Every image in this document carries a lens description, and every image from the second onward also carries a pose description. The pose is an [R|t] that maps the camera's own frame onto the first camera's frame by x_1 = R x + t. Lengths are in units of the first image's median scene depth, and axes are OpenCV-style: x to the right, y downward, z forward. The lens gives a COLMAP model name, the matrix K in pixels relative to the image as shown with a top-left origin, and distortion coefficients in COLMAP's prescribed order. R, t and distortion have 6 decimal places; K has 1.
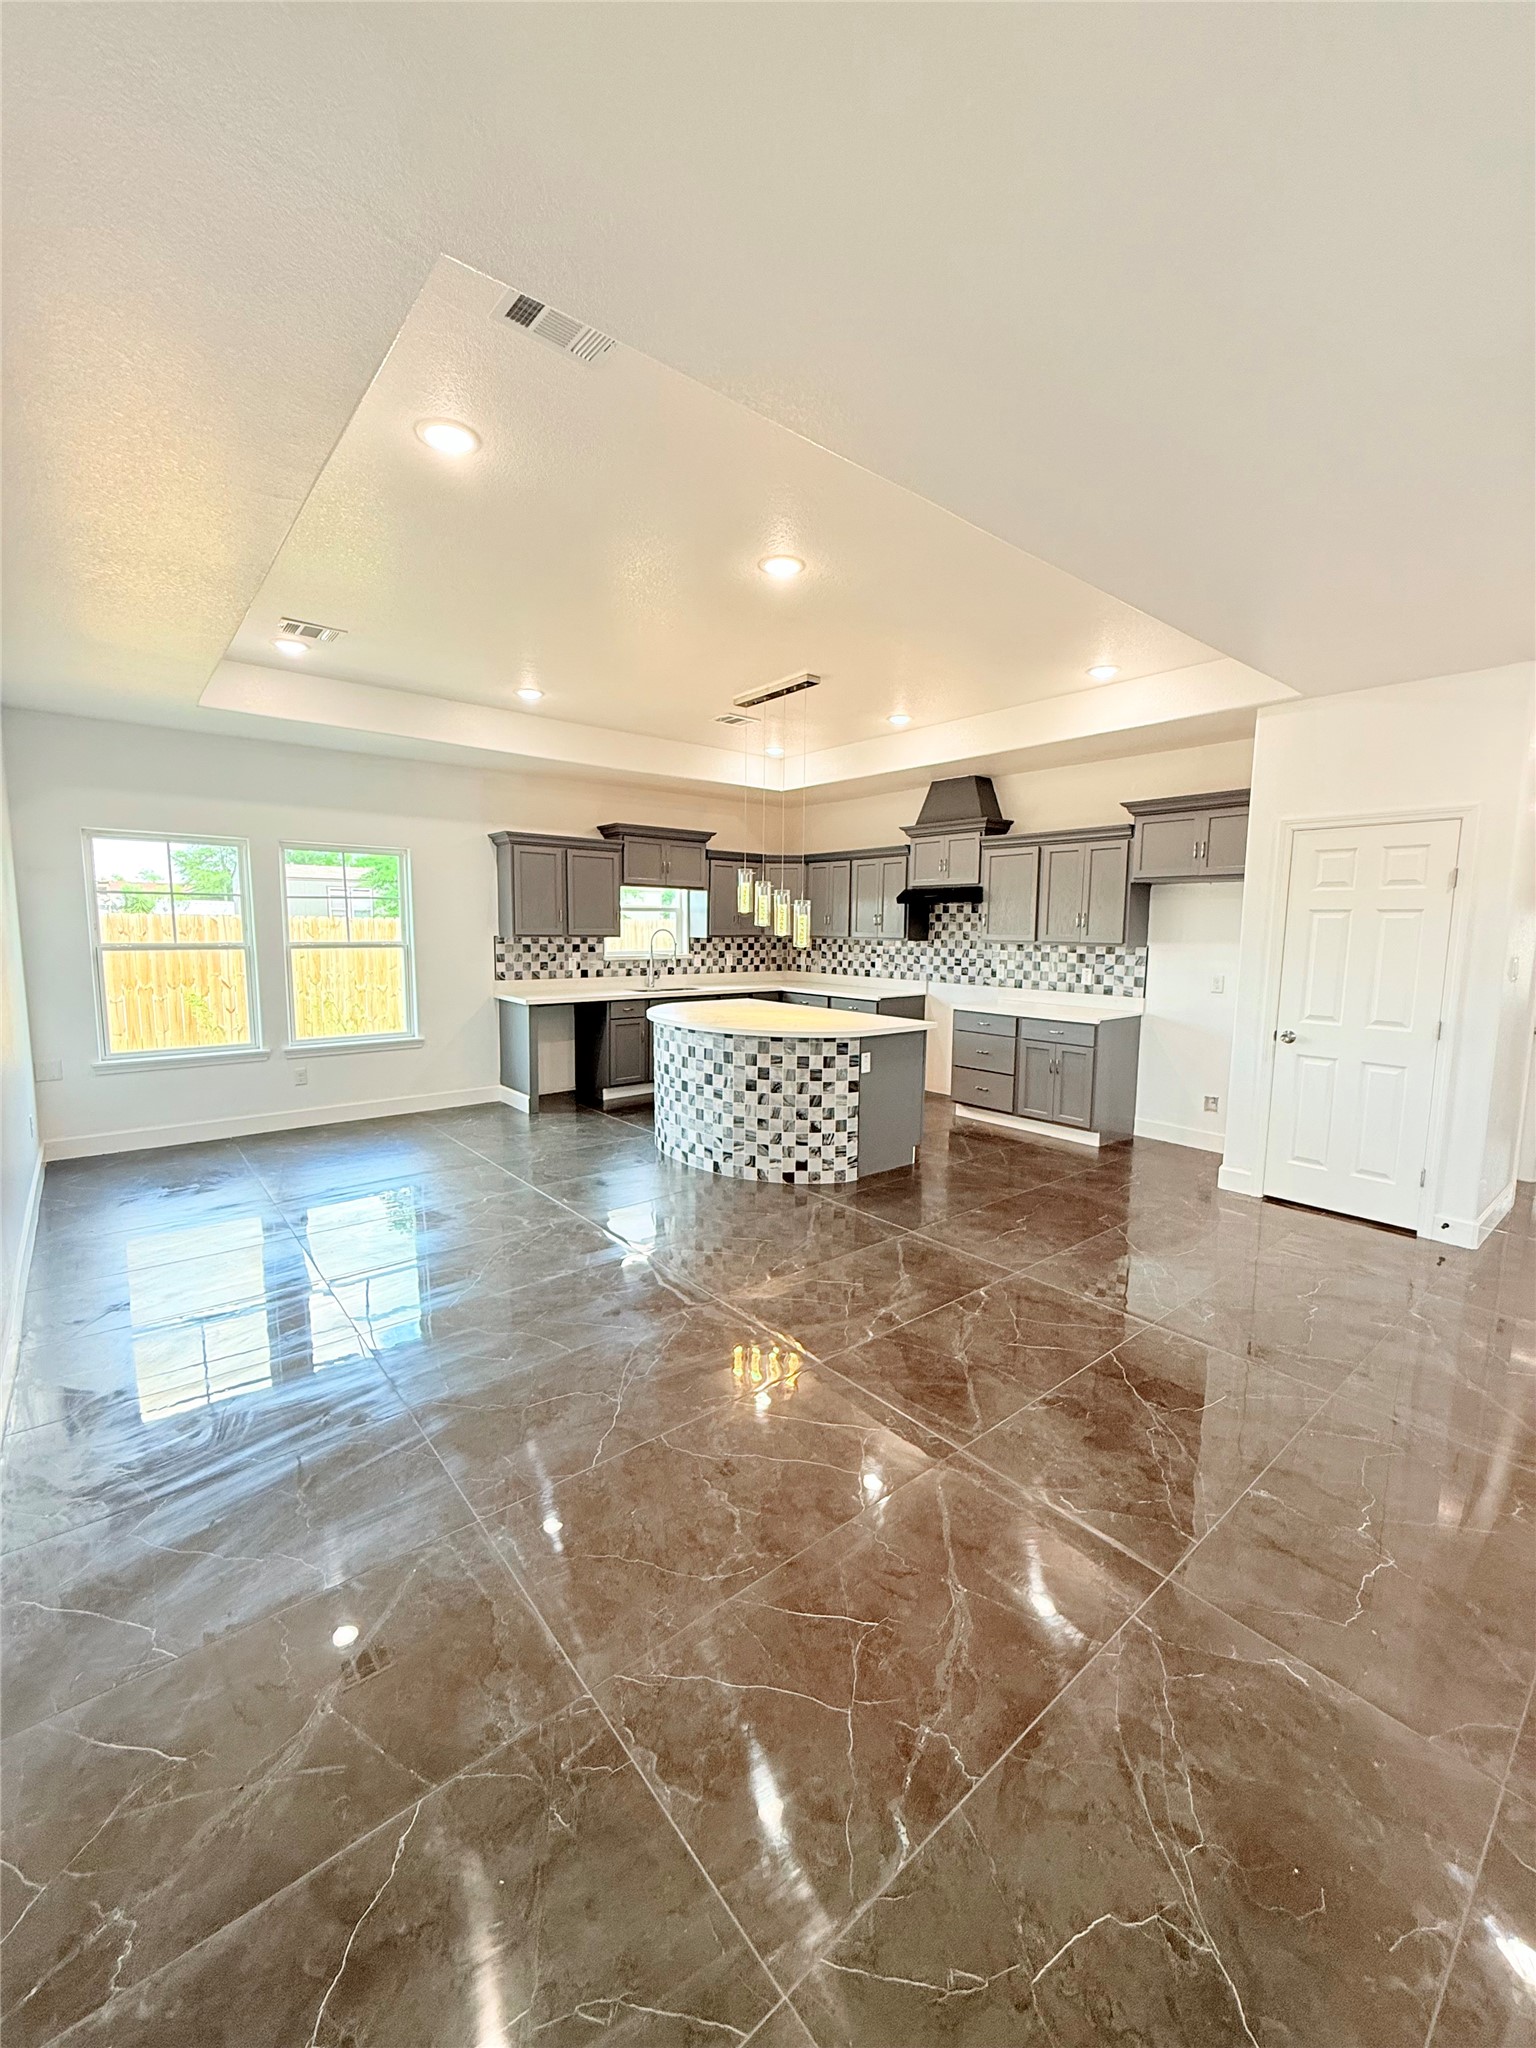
lens RADIAL K [[819.3, 0, 767.4], [0, 819.3, 1018.2], [0, 0, 1]] dist [-0.000506, 0.000262]
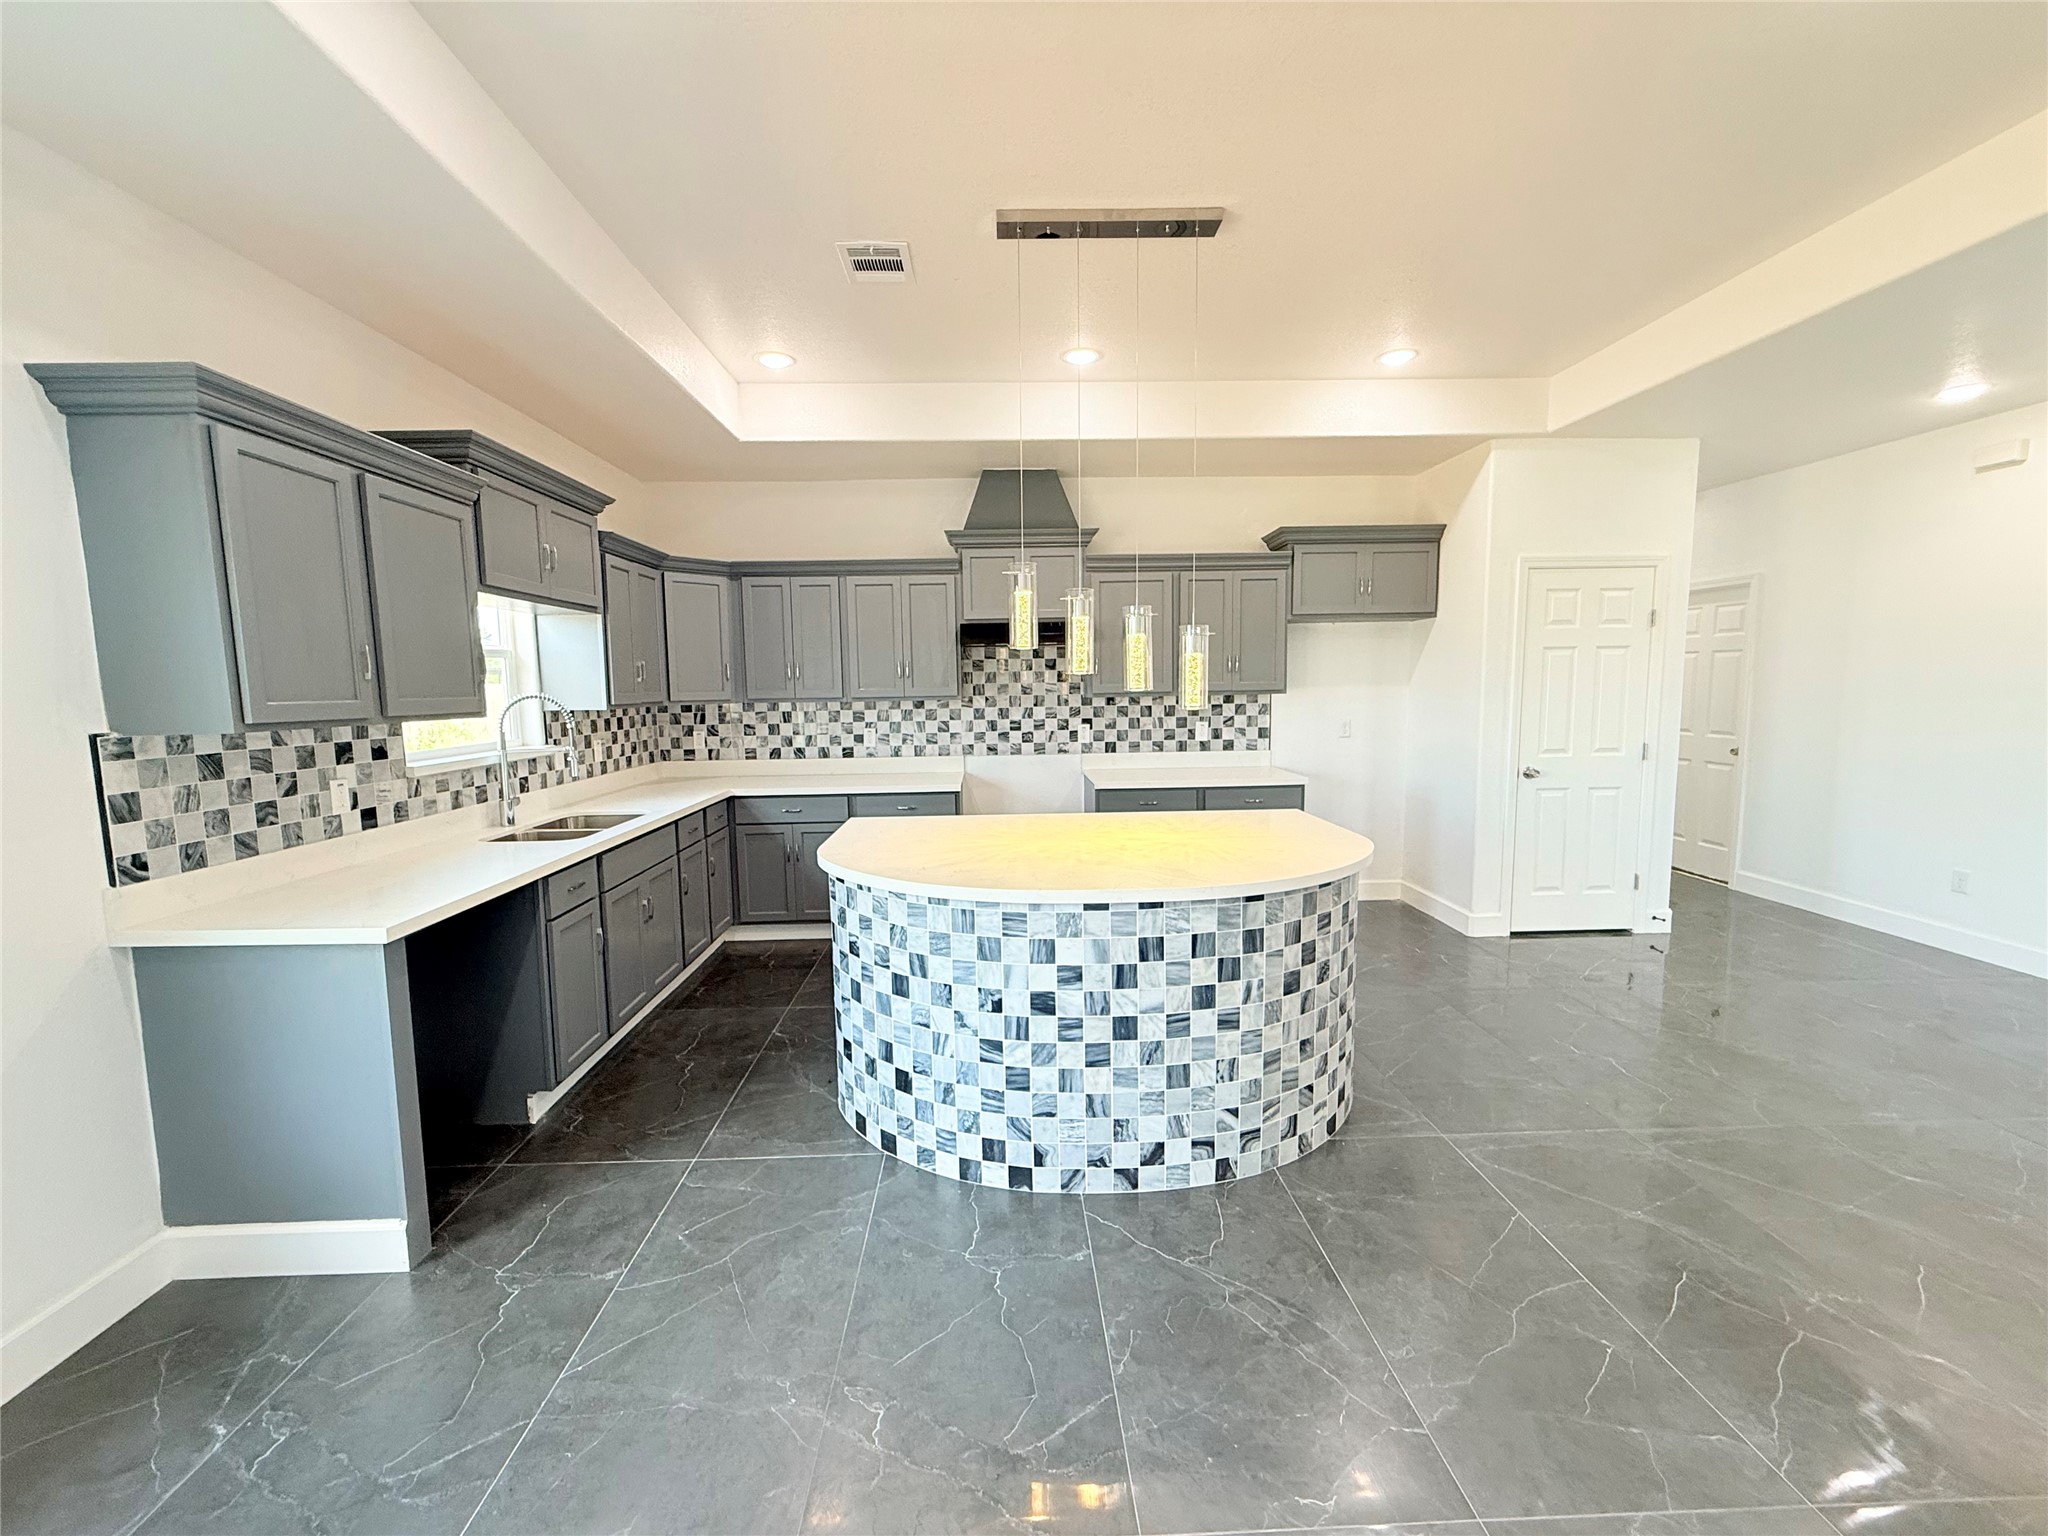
lens RADIAL K [[817.0, 0, 1018.6], [0, 817.0, 768.8], [0, 0, 1]] dist [-0.000321, 0.000581]
pose [[0.613013, -0.104027, 0.783194, -0.391504], [0.112562, 0.992681, 0.043749, -0.070312], [-0.782013, 0.061340, 0.620236, 0.624148]]
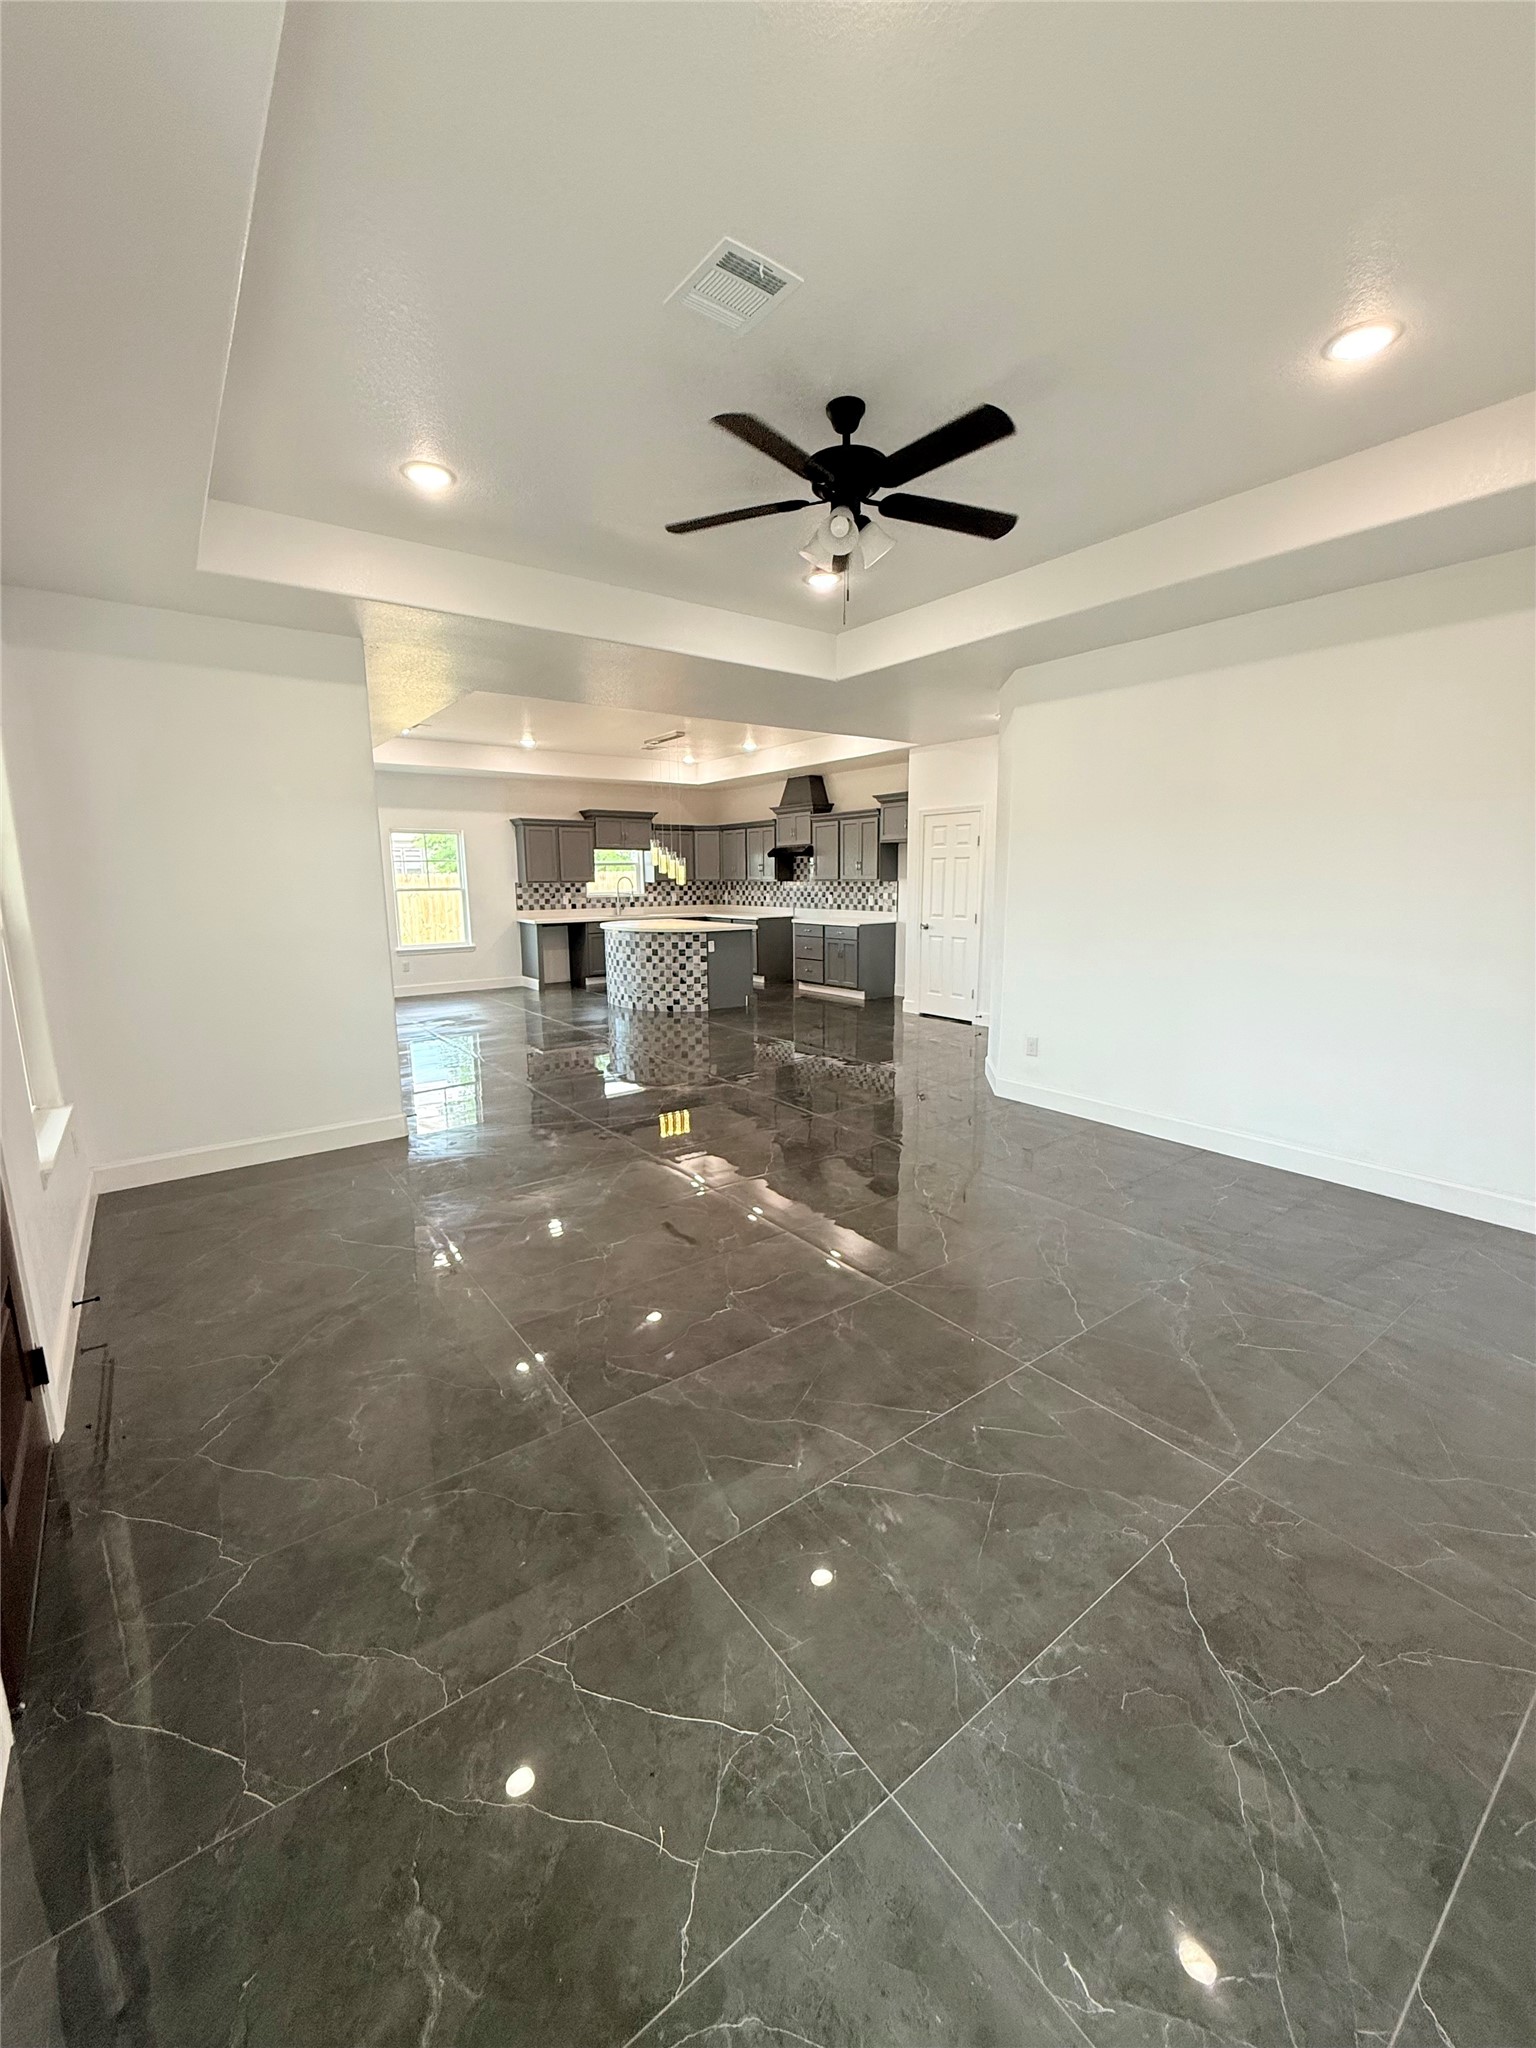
lens RADIAL K [[817.0, 0, 769.6], [0, 817.0, 1015.9], [0, 0, 1]] dist [-0.000321, 0.000581]
pose [[0.998773, -0.010810, -0.048321, 0.263209], [0.013523, 0.998329, 0.056177, 0.084837], [0.047633, -0.056761, 0.997251, -0.649422]]
